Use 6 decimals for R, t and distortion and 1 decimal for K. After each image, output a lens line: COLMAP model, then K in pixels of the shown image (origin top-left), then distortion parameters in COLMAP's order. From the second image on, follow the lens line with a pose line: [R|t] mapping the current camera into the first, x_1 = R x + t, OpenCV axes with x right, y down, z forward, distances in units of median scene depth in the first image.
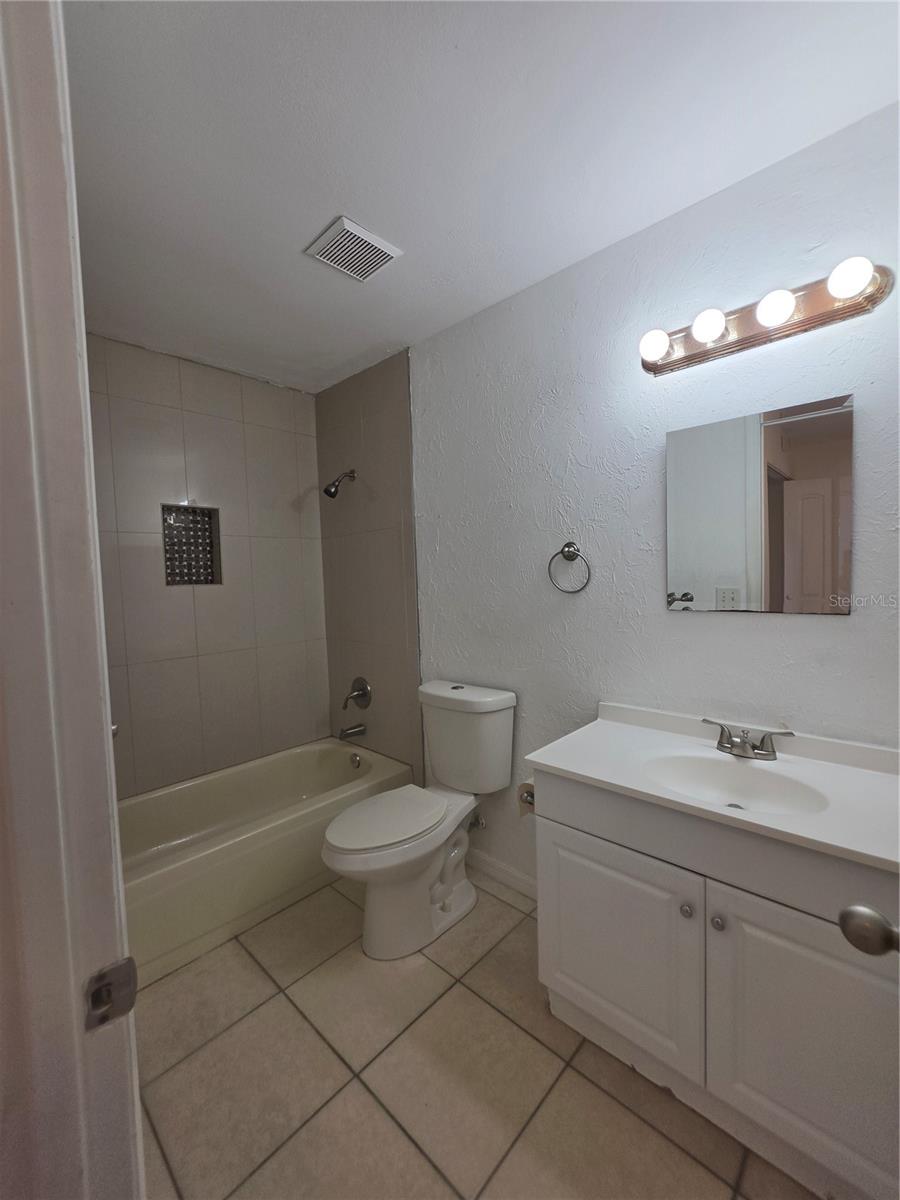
lens RADIAL K [[479.4, 0, 450.0], [0, 479.4, 600.0], [0, 0, 1]] dist [-0.002016, -0.000011]
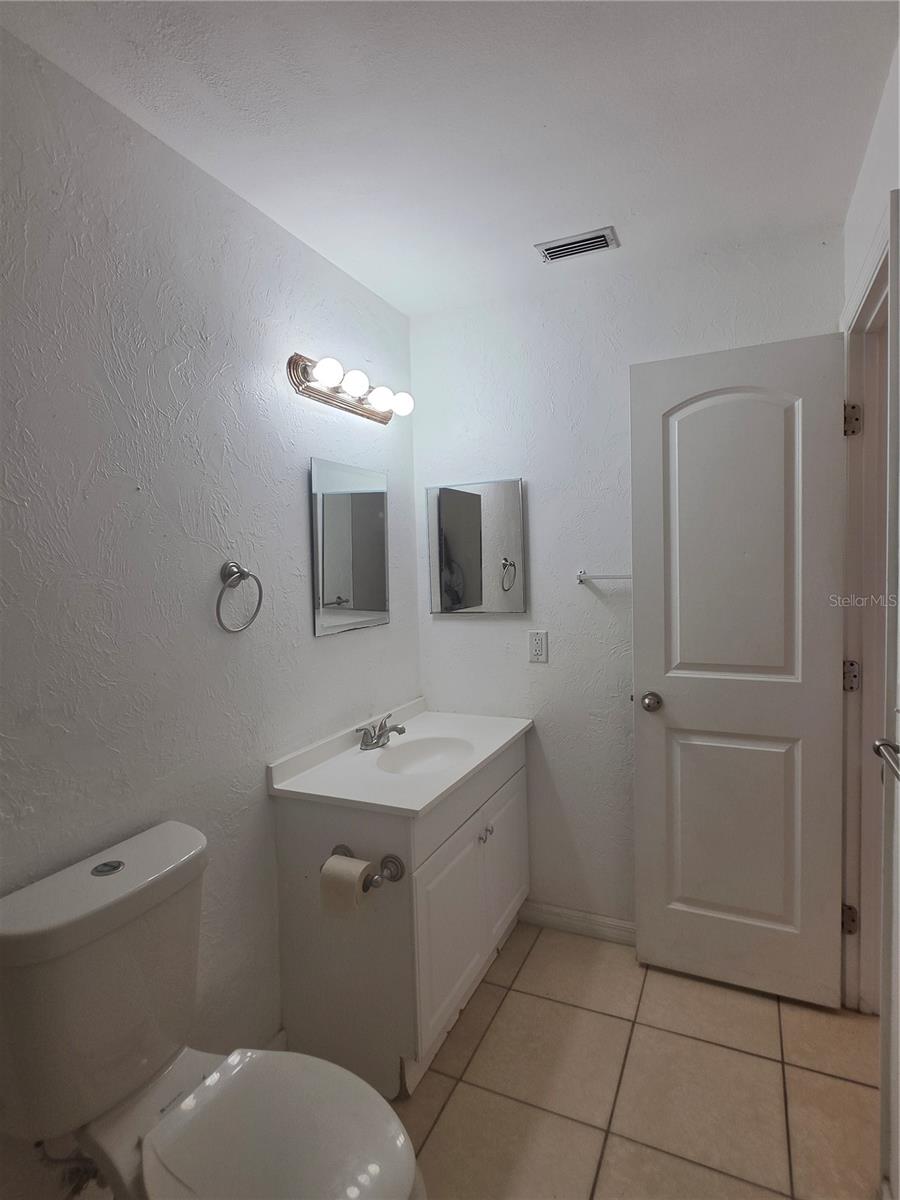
lens RADIAL K [[636.5, 0, 450.0], [0, 636.5, 600.0], [0, 0, 1]] dist [0.000205, -0.000005]
pose [[-0.315584, -0.016262, 0.948758, -0.847599], [0.086654, 0.995181, 0.045881, -0.088756], [-0.944933, 0.096693, -0.312655, 1.125132]]
